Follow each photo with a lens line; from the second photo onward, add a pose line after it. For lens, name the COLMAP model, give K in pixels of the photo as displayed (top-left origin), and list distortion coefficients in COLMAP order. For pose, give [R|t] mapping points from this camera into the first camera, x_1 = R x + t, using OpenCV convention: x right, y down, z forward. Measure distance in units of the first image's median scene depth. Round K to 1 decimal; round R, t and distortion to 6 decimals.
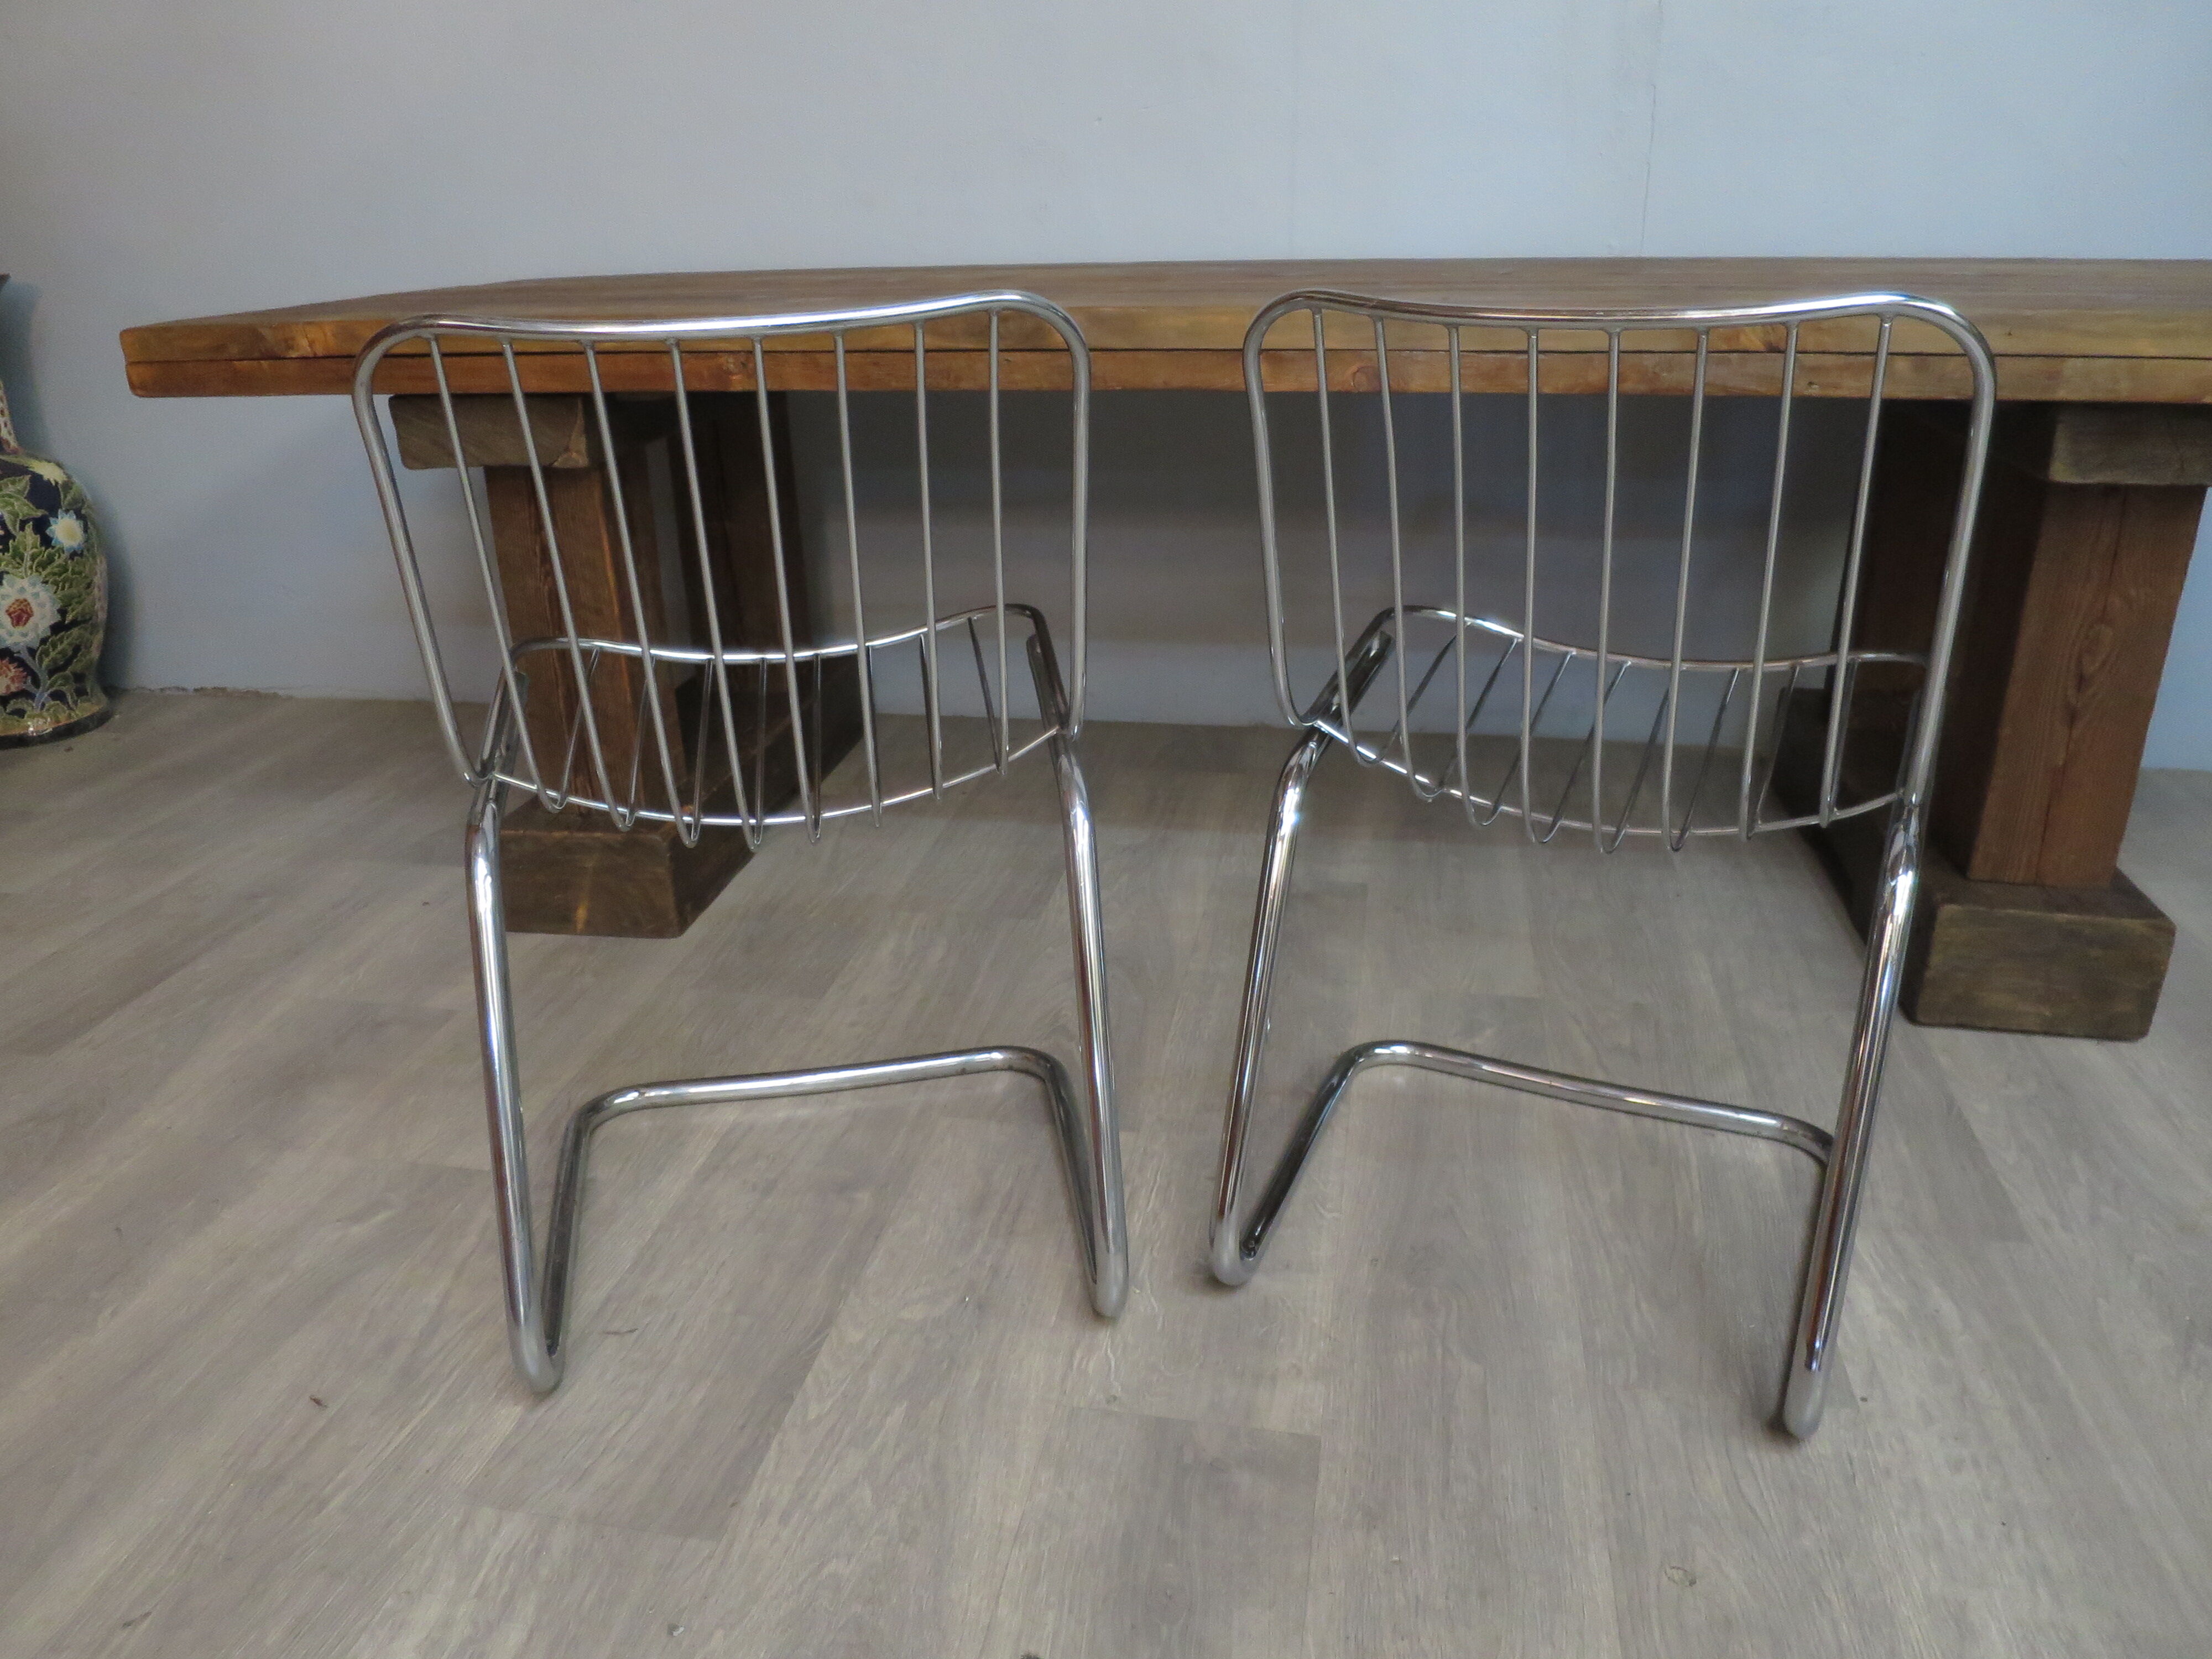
lens RADIAL K [[1605.4, 0, 1108.4], [0, 1605.4, 819.9], [0, 0, 1]] dist [-0.049277, 0.009902]
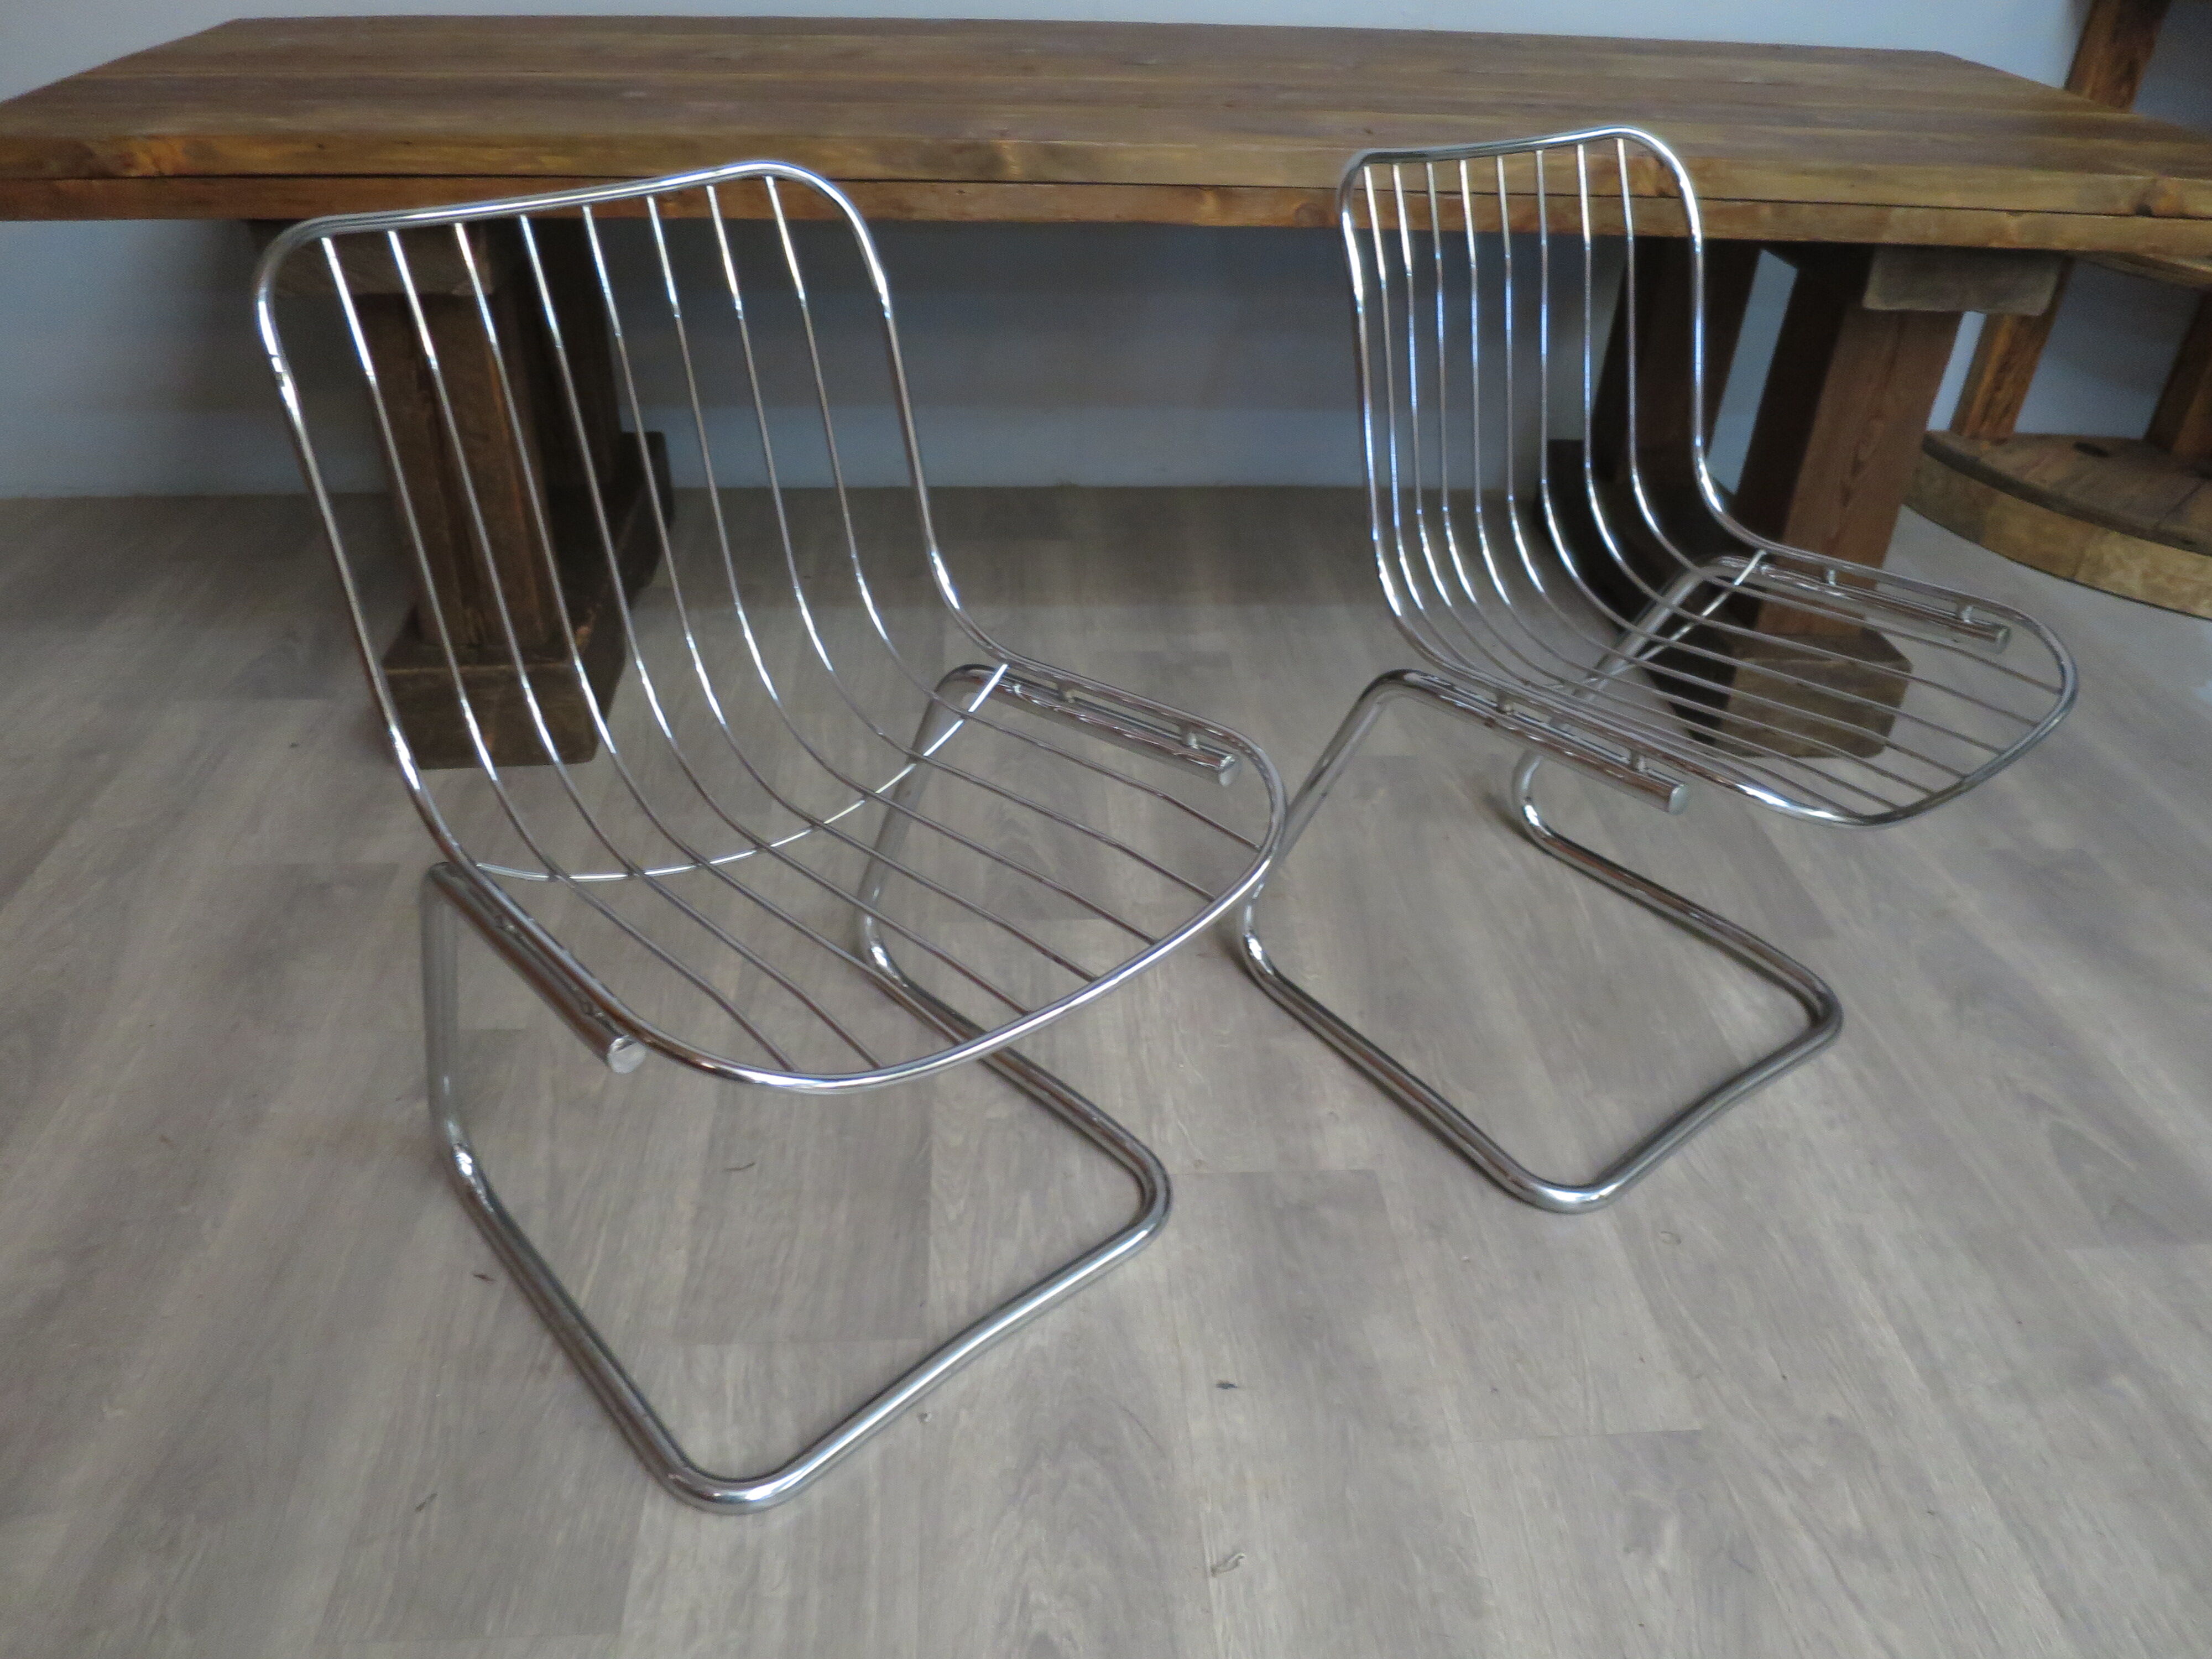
lens RADIAL K [[1605.4, 0, 1112.5], [0, 1605.4, 819.8], [0, 0, 1]] dist [-0.049277, 0.009902]
pose [[0.966336, -0.095560, 0.238878, -0.249831], [0.044996, 0.976926, 0.208784, -0.107455], [-0.253317, -0.191007, 0.948339, -0.049088]]
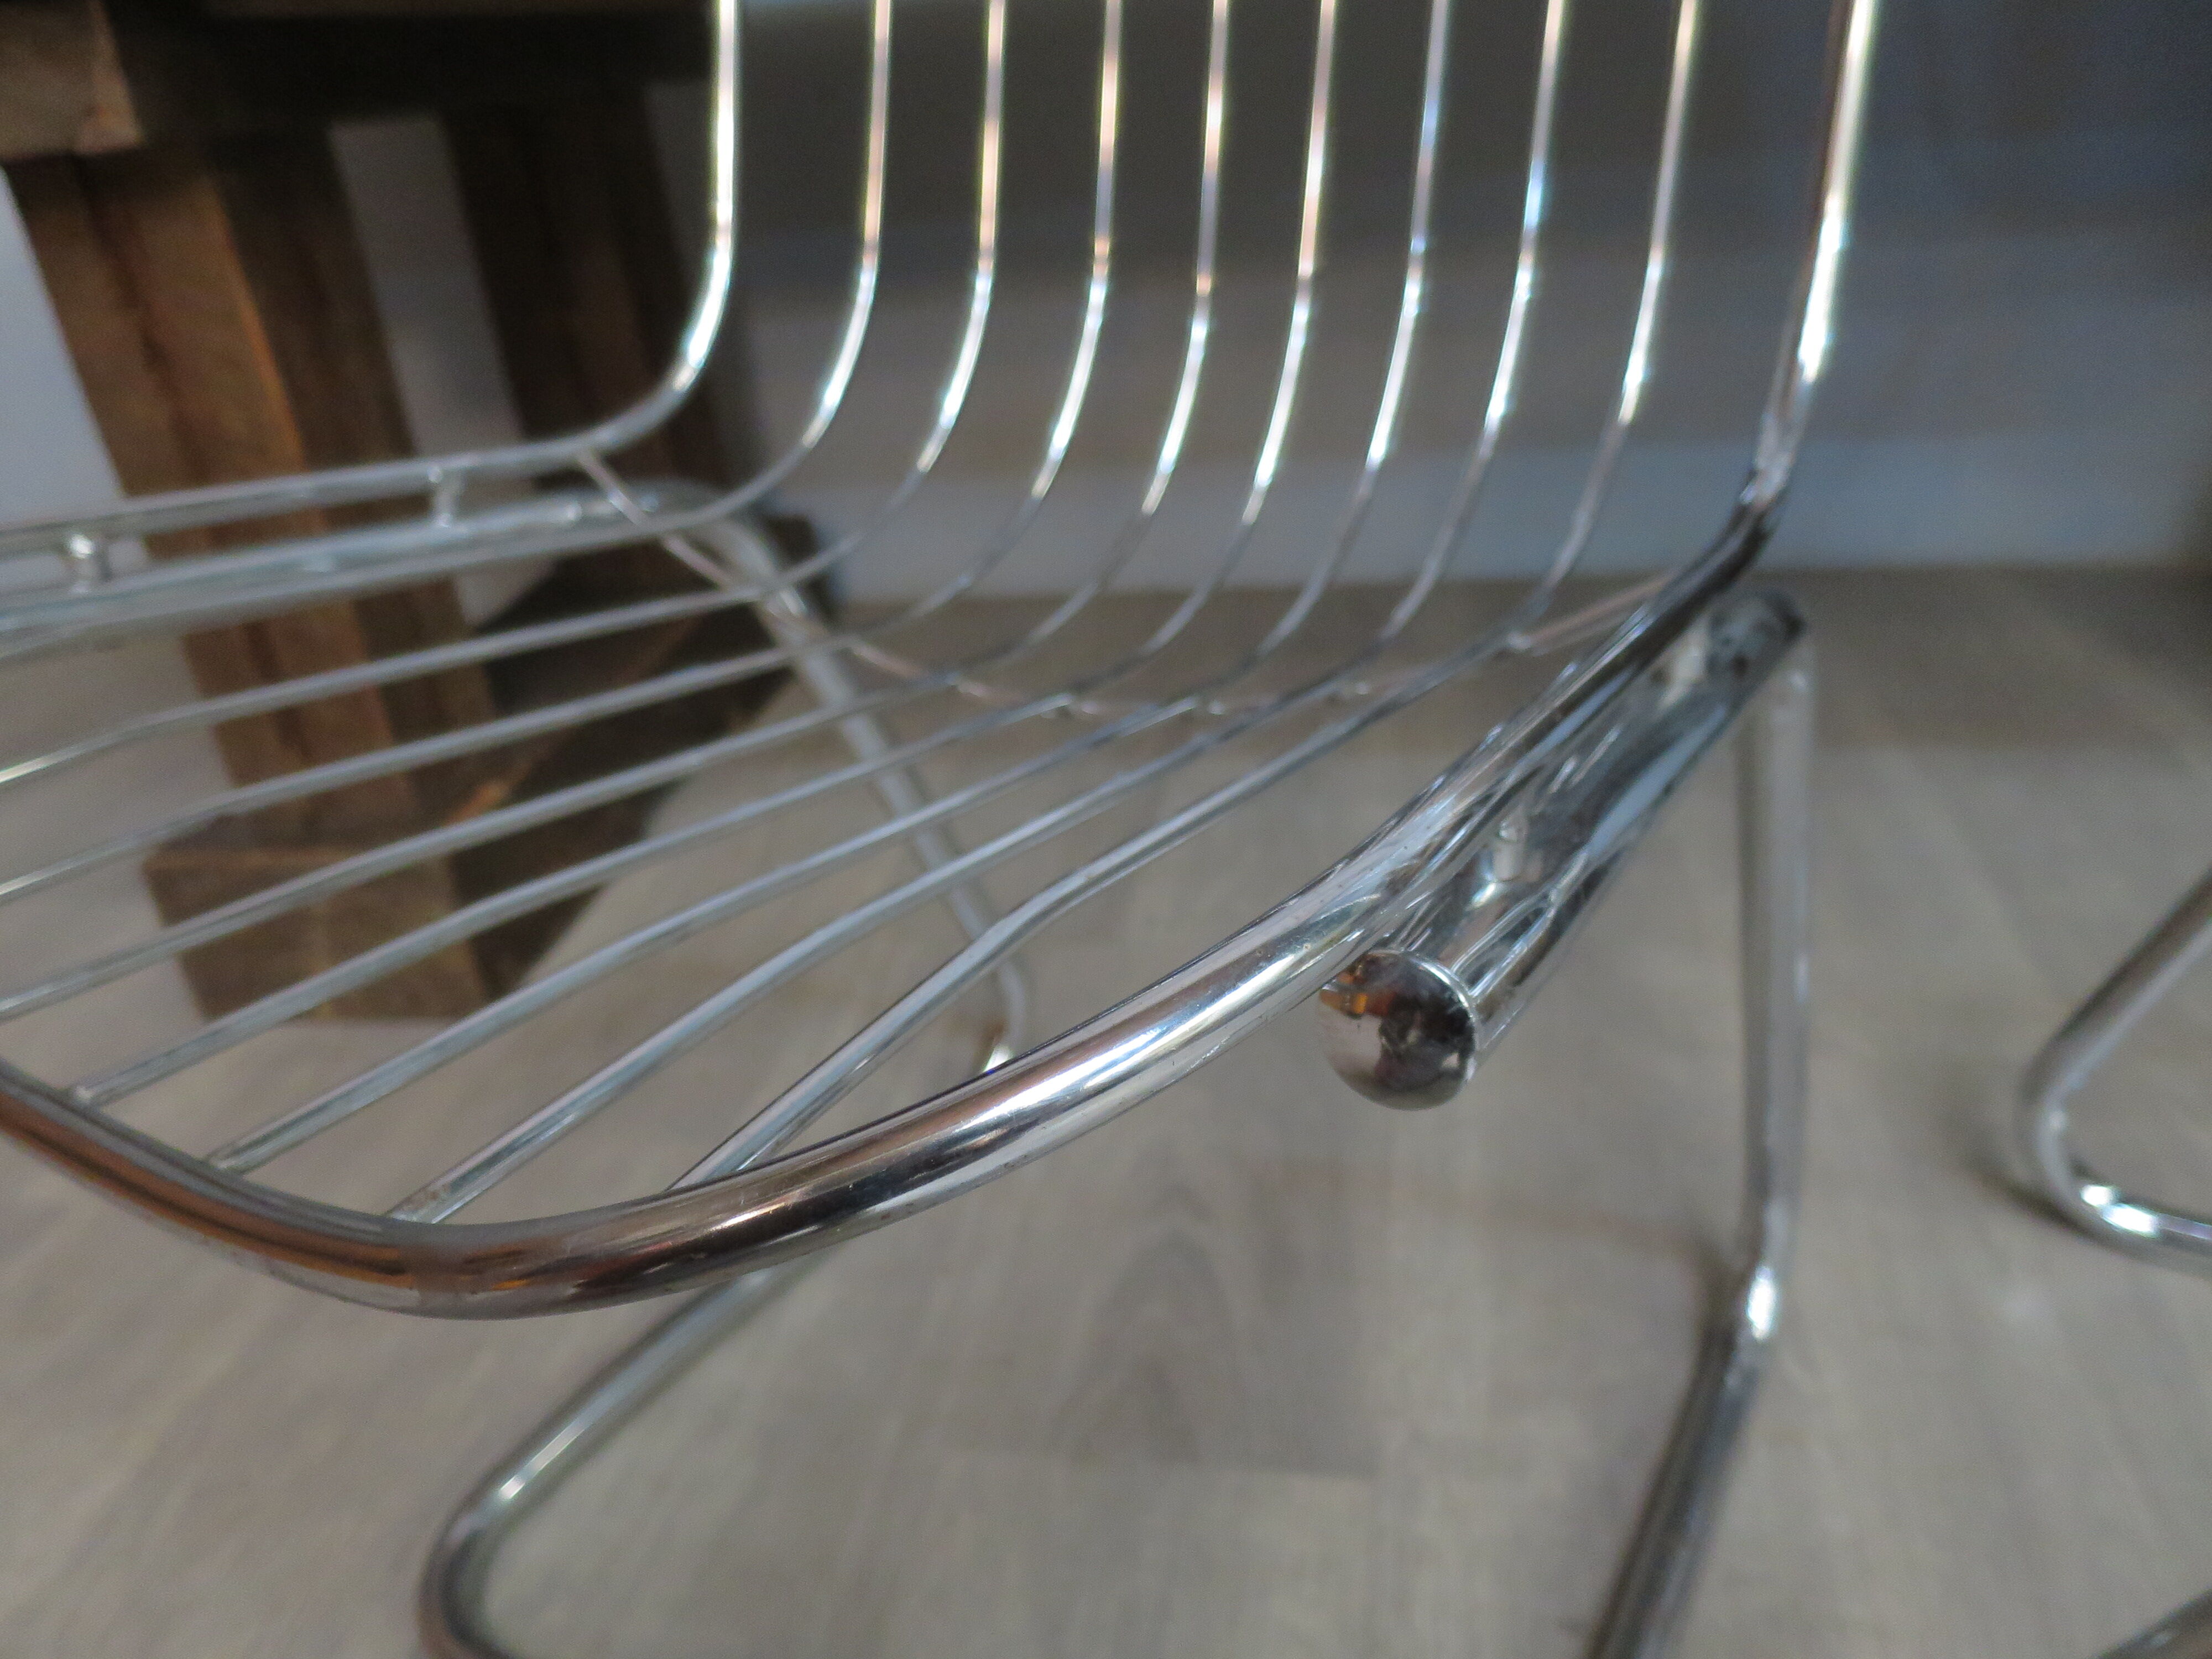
lens RADIAL K [[1605.4, 0, 1101.6], [0, 1605.4, 839.0], [0, 0, 1]] dist [-0.049277, 0.009902]
pose [[0.996750, -0.069551, -0.040652, -0.028545], [0.072906, 0.993459, 0.087891, -0.032271], [0.034273, -0.090569, 0.995300, 0.564251]]
